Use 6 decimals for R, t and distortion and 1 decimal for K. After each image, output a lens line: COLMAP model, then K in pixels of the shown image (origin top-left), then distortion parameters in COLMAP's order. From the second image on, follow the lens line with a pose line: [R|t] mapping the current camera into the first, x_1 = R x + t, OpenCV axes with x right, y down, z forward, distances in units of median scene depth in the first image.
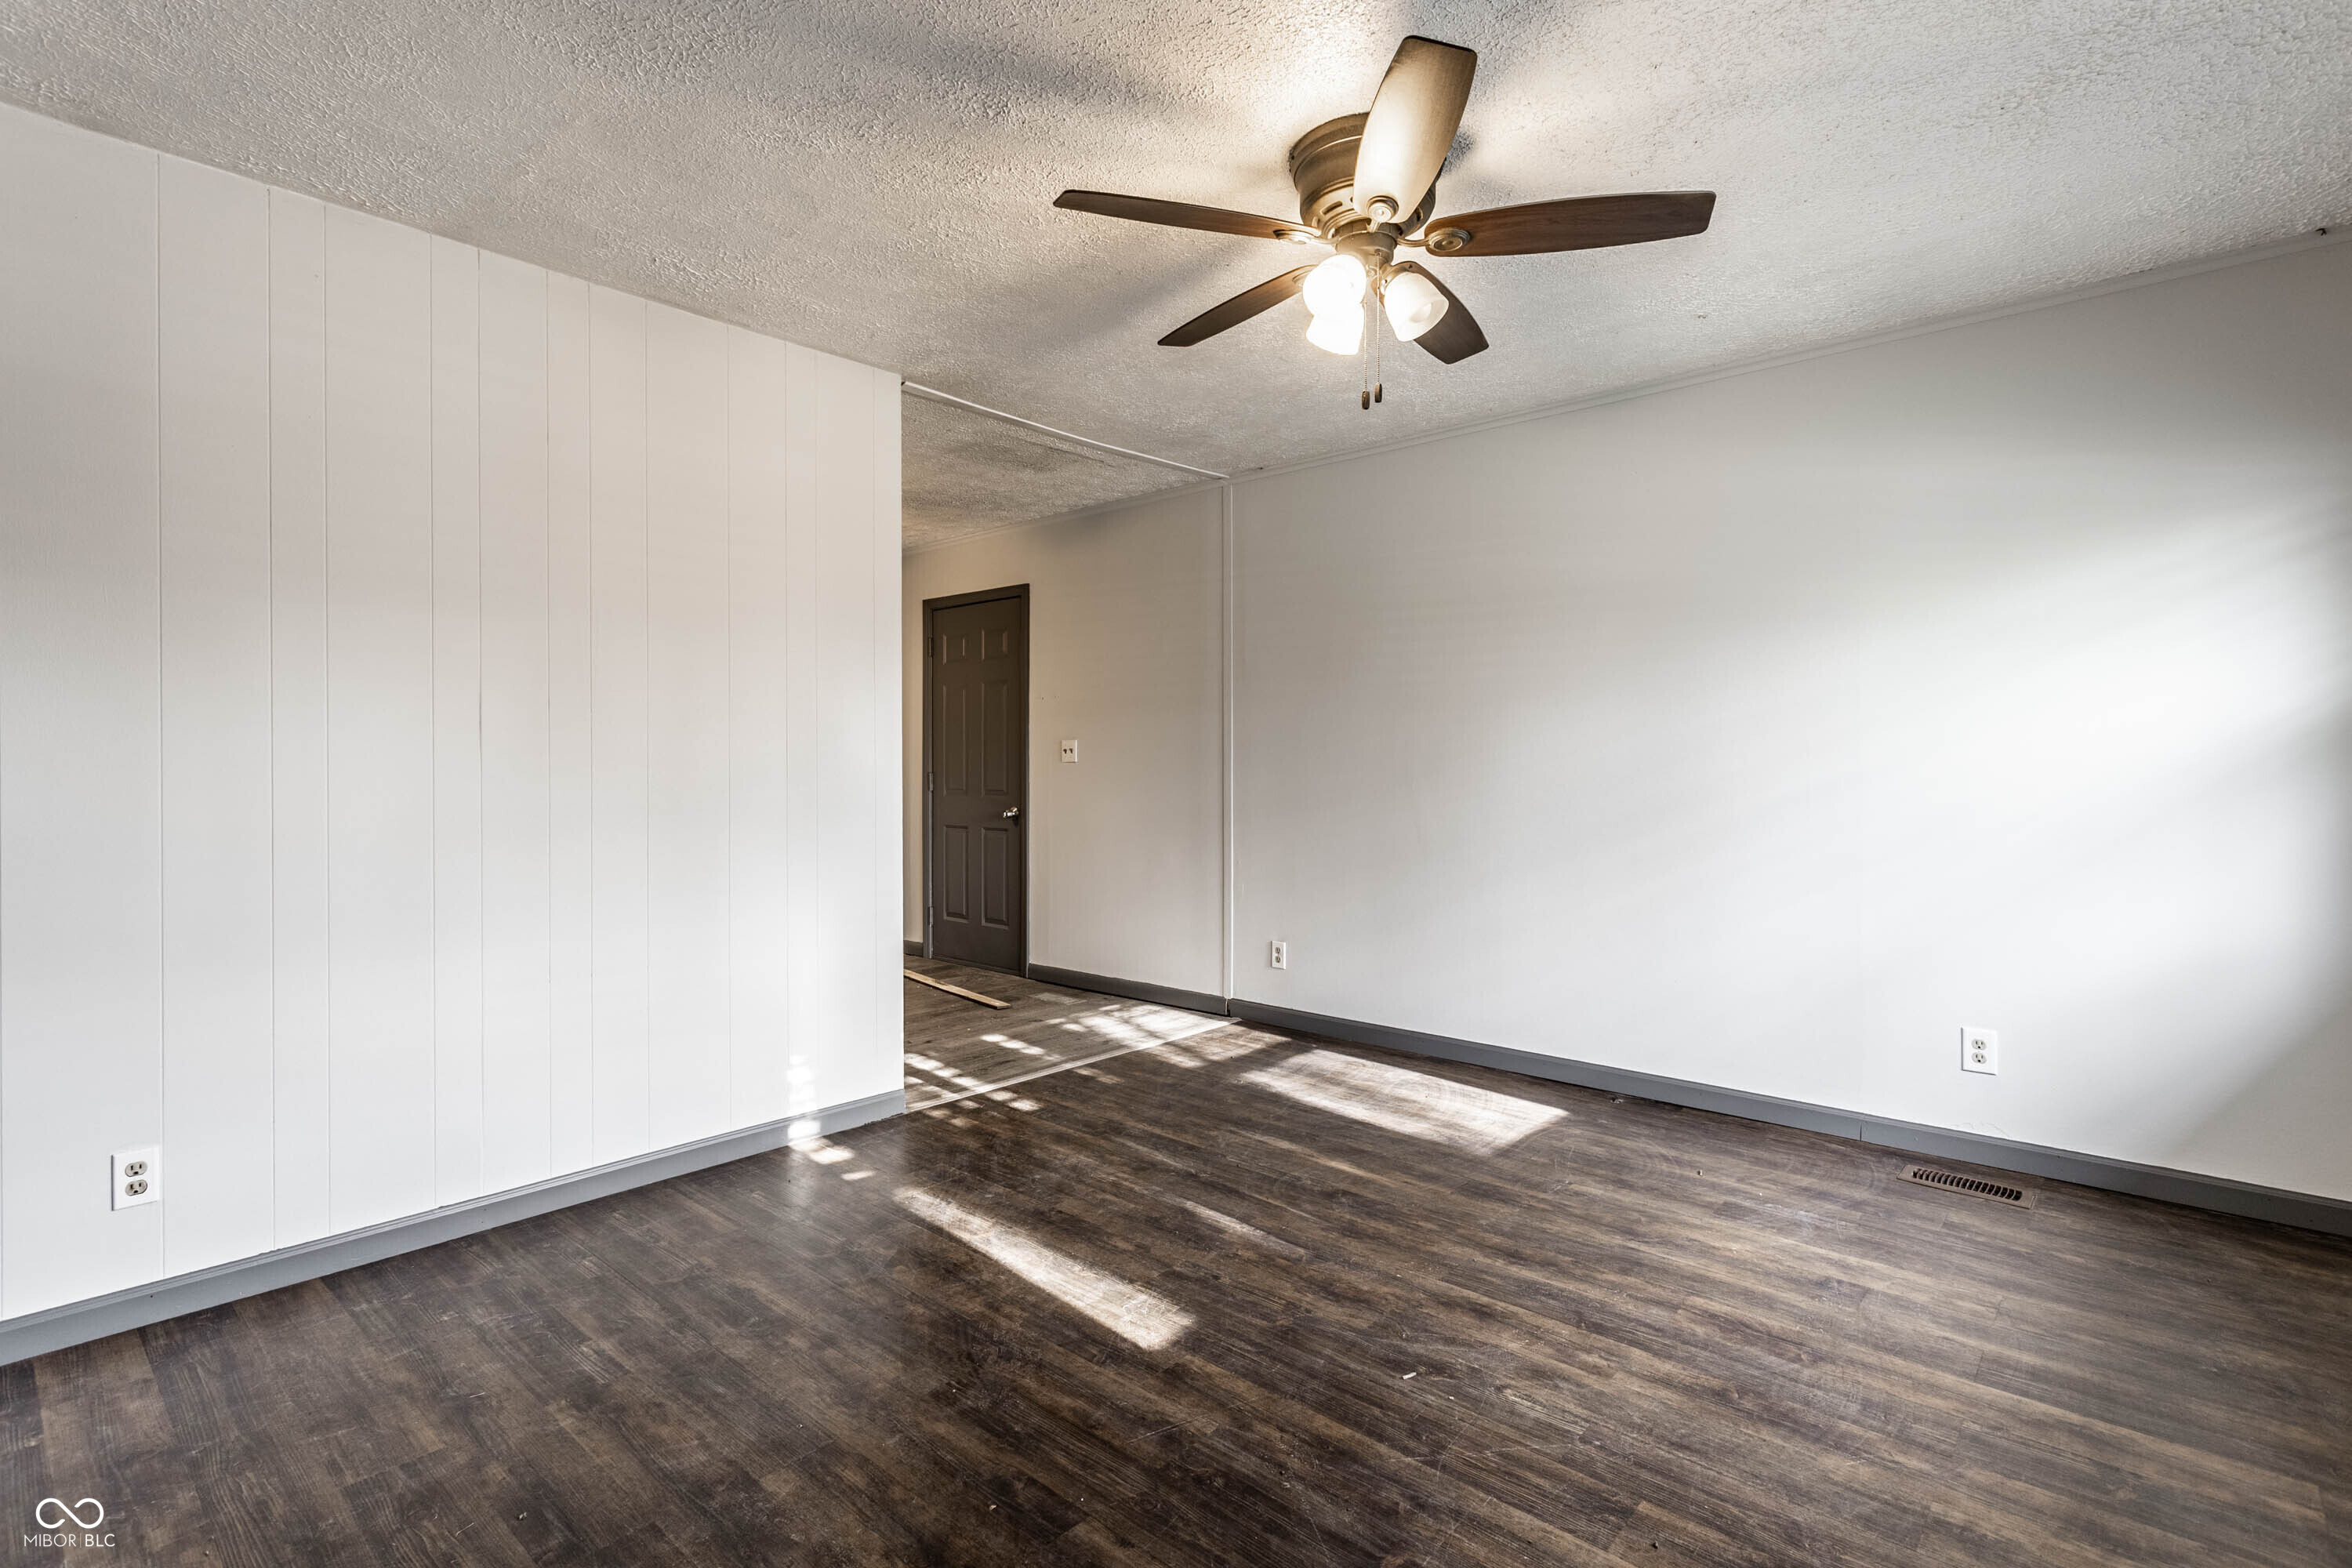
lens RADIAL K [[1133.2, 0, 1175.7], [0, 1133.2, 785.1], [0, 0, 1]] dist [-0.002875, 0.001163]
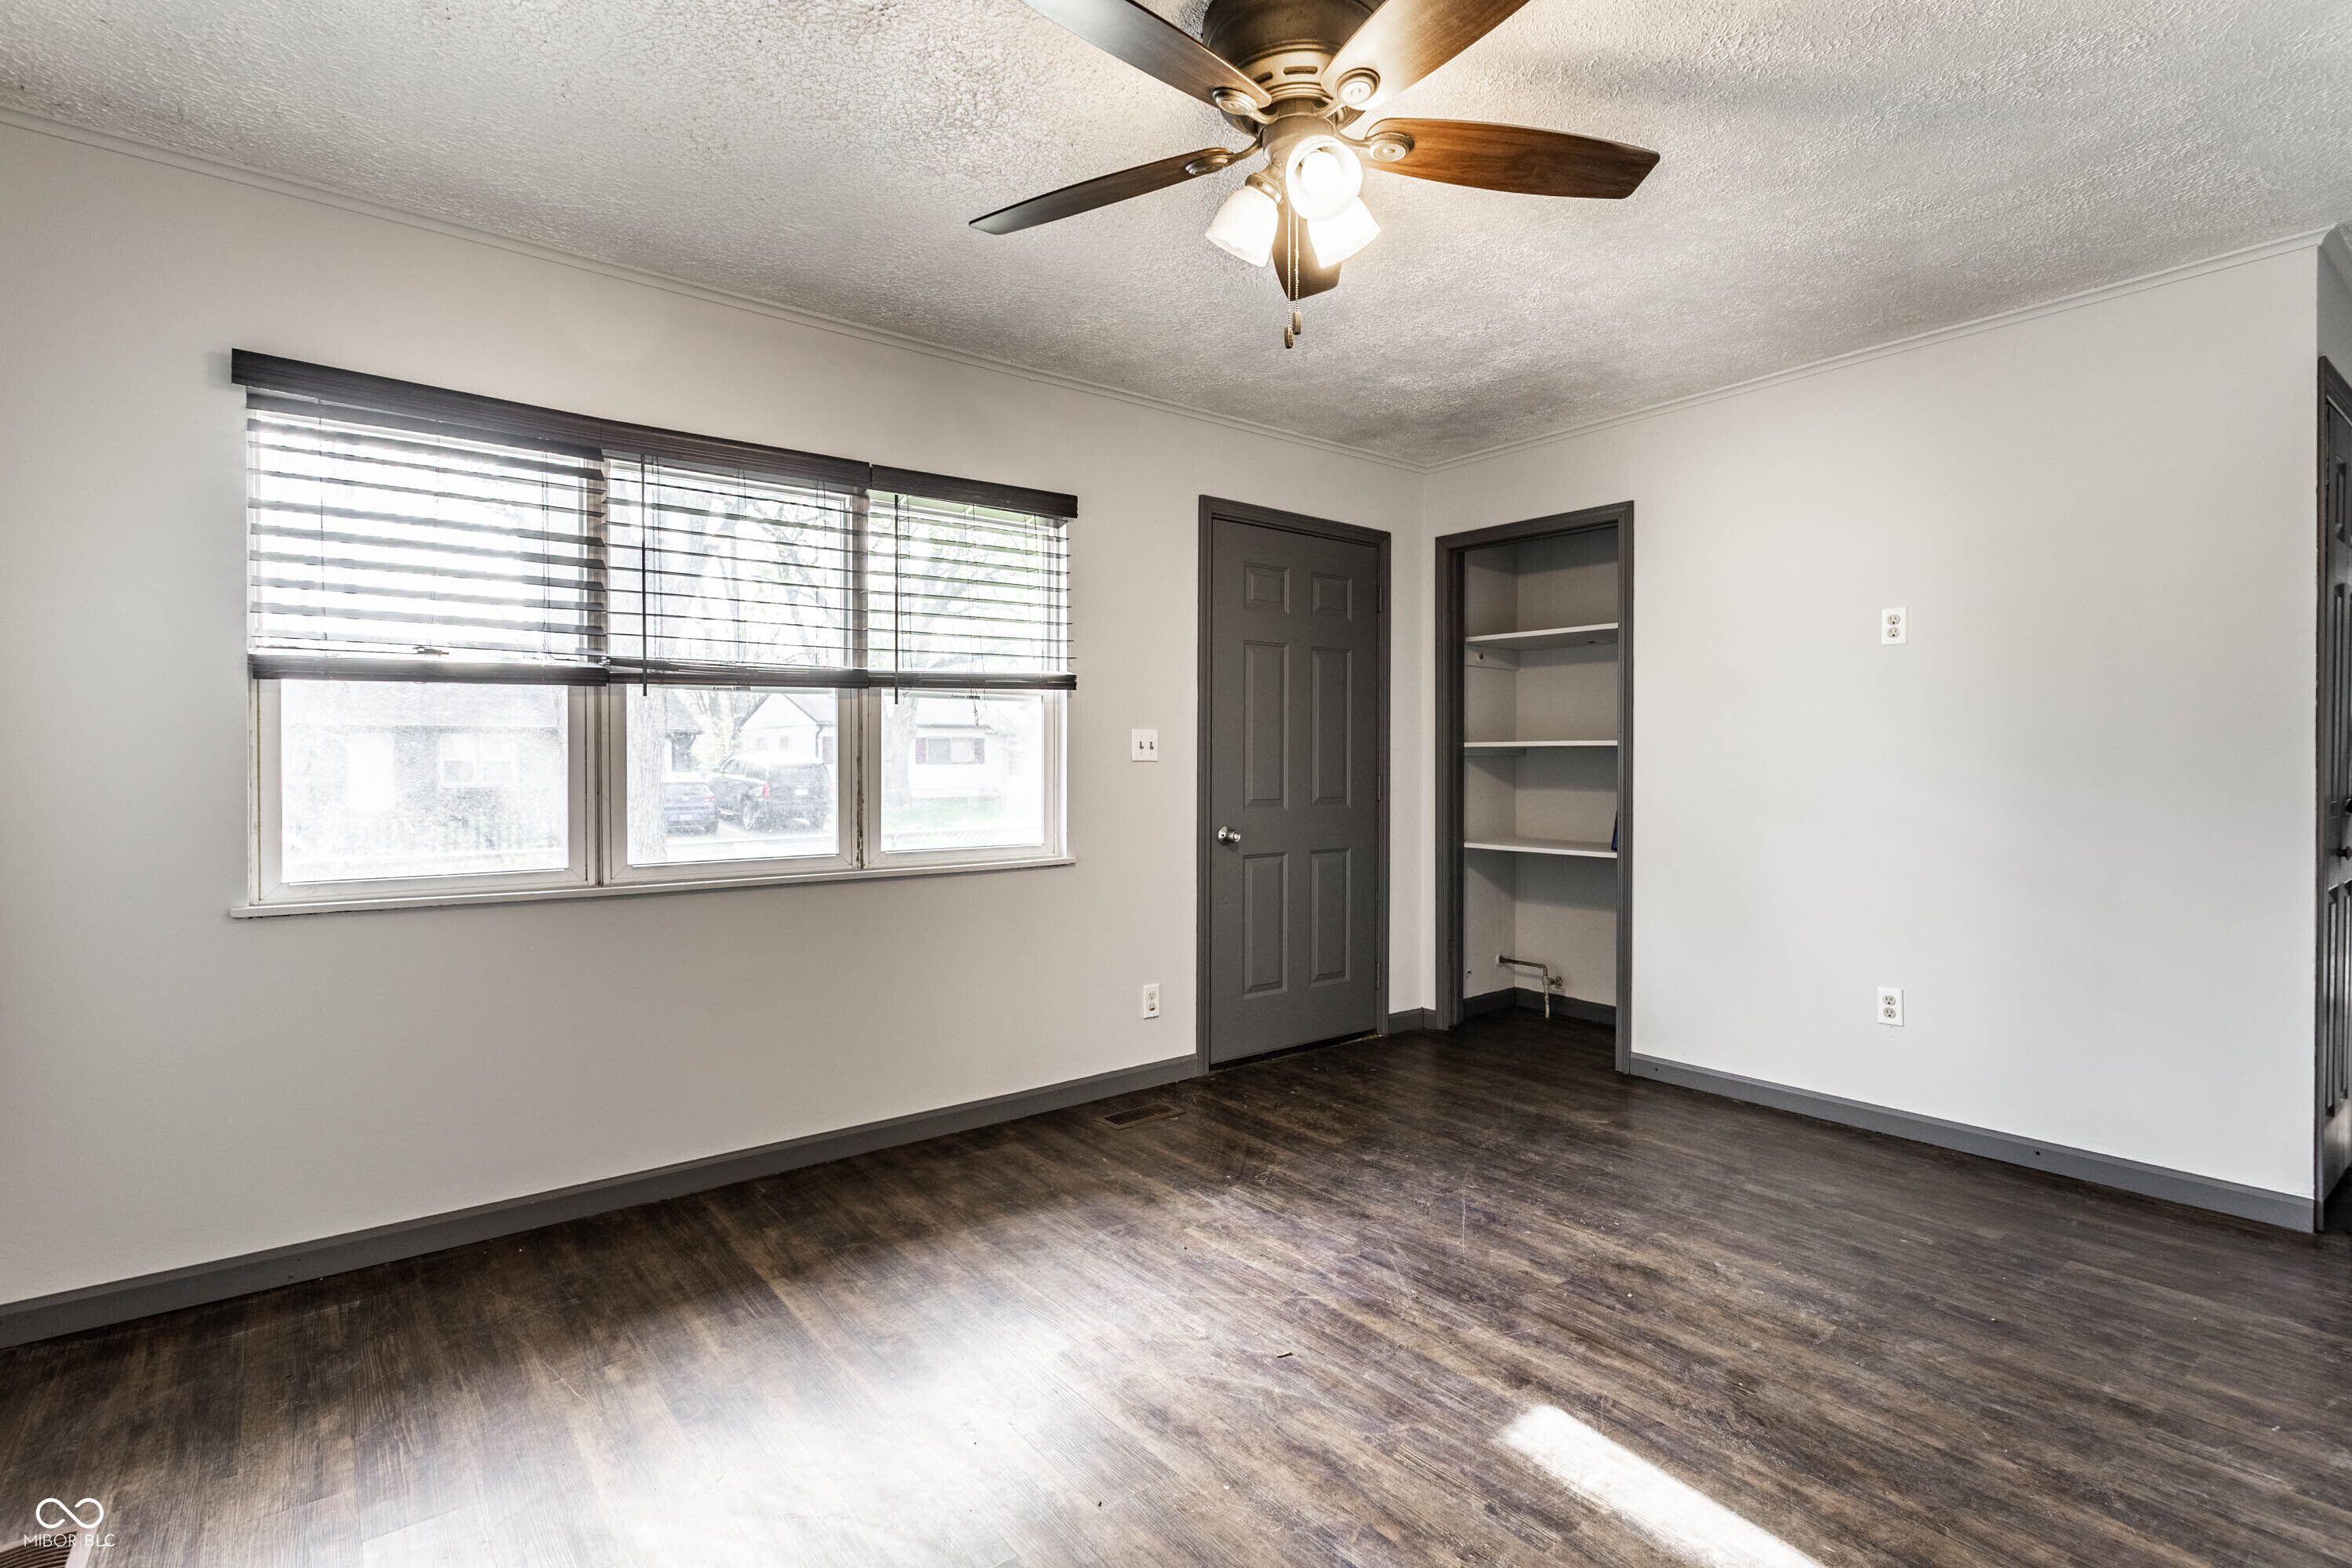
lens RADIAL K [[1133.2, 0, 1173.7], [0, 1133.2, 759.0], [0, 0, 1]] dist [-0.002875, 0.001163]
pose [[-0.986007, 0.003274, 0.166672, 0.137355], [0.006475, 0.999805, 0.018667, -0.047273], [-0.166579, 0.019485, -0.985836, 2.129424]]
